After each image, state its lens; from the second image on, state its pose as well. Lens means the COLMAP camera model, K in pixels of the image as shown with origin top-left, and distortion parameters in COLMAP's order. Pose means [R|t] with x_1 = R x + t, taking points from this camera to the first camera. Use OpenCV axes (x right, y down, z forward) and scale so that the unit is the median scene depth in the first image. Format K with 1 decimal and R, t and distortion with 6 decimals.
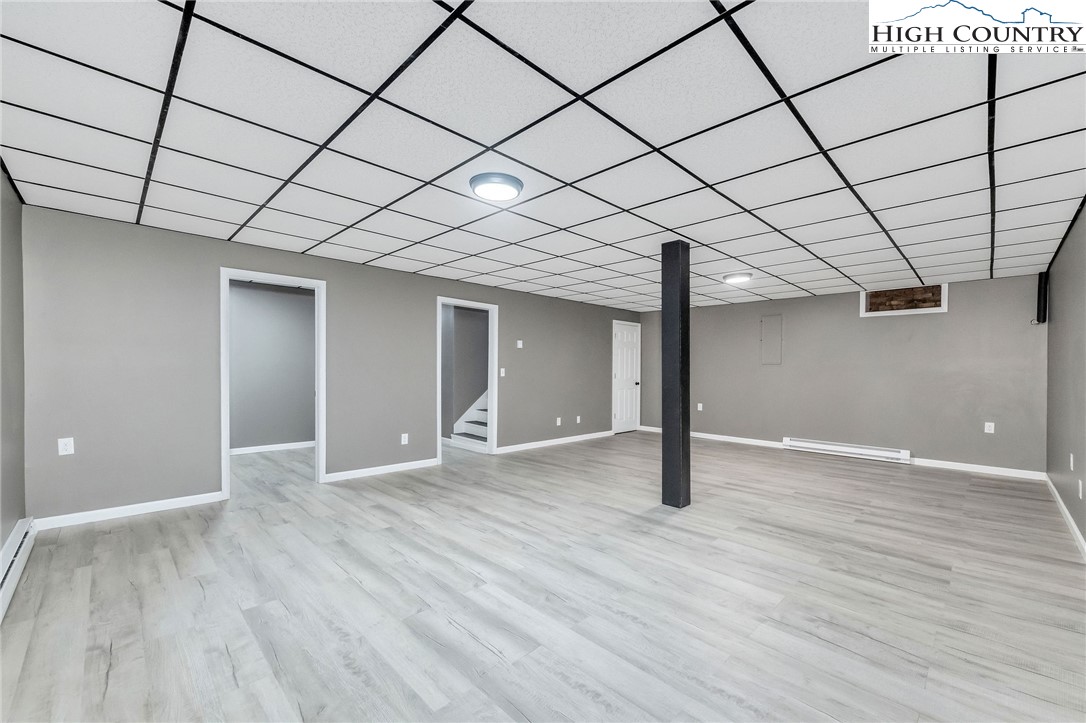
lens RADIAL K [[433.9, 0, 548.4], [0, 433.9, 370.9], [0, 0, 1]] dist [-0.002935, -0.000052]
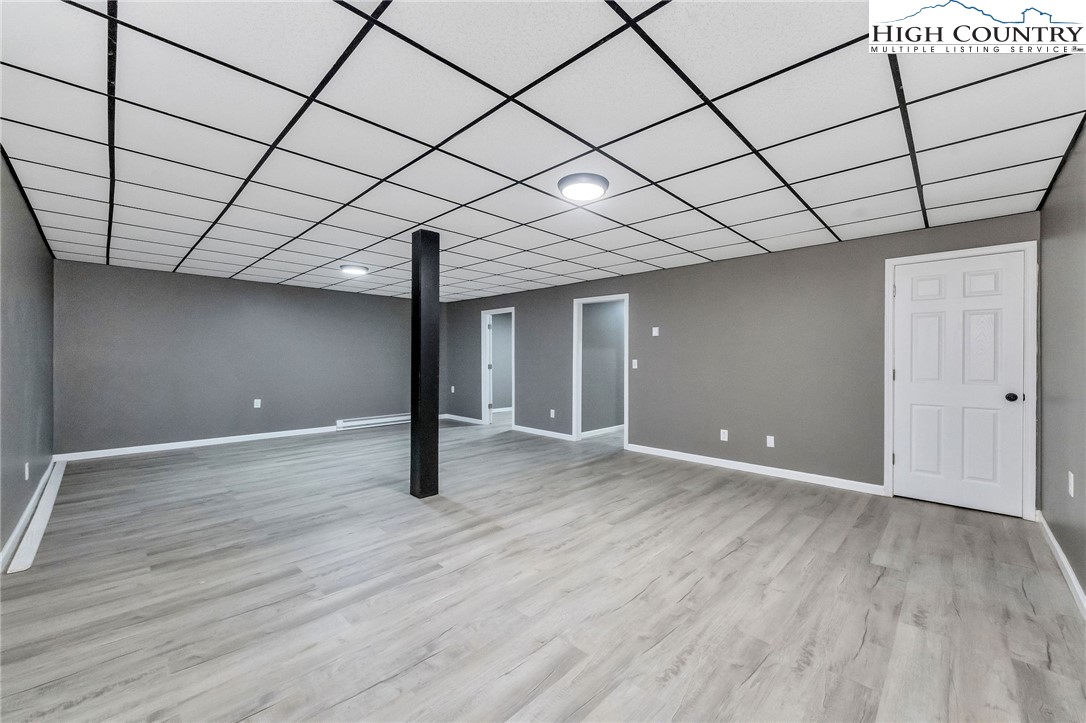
lens RADIAL K [[433.9, 0, 548.3], [0, 433.9, 358.5], [0, 0, 1]] dist [-0.002935, -0.000052]
pose [[0.019198, -0.009848, -0.999767, 1.357856], [-0.009176, 0.999908, -0.010025, 0.004059], [0.999774, 0.009366, 0.019106, 1.322201]]
